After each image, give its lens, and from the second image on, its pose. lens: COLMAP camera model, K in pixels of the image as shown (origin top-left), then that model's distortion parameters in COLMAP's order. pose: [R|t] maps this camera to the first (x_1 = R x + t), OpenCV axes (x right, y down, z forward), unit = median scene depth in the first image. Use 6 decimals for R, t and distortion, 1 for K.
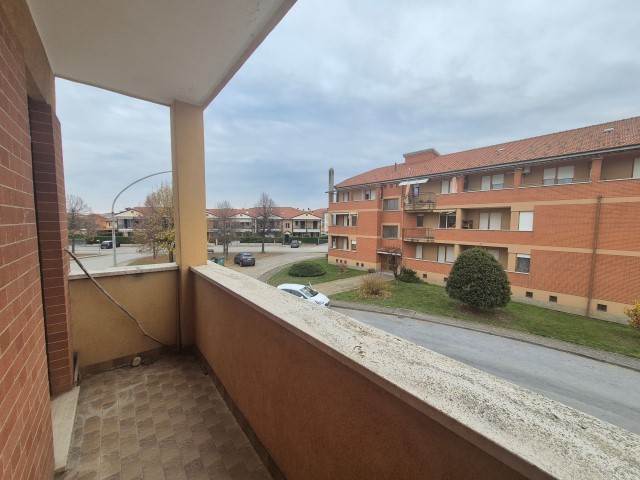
lens RADIAL K [[253.0, 0, 323.7], [0, 253.0, 240.1], [0, 0, 1]] dist [0.008076, -0.000003]
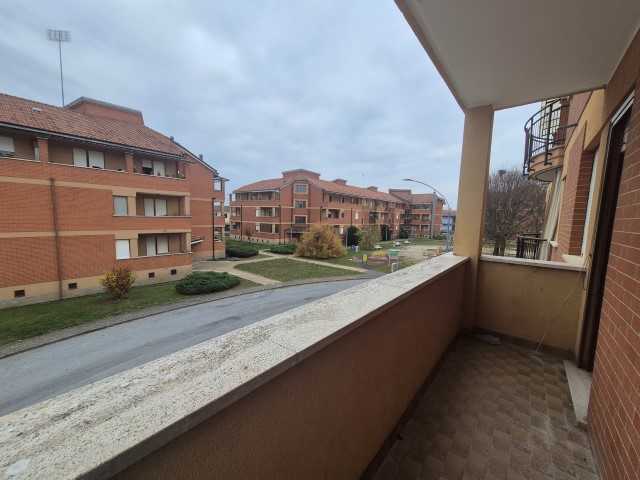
lens RADIAL K [[253.0, 0, 325.6], [0, 253.0, 239.6], [0, 0, 1]] dist [0.008076, -0.000003]
pose [[-0.174440, -0.109401, 0.978571, -0.126063], [0.039975, 0.992203, 0.118051, -0.011761], [-0.983856, 0.059711, -0.168706, 0.153541]]
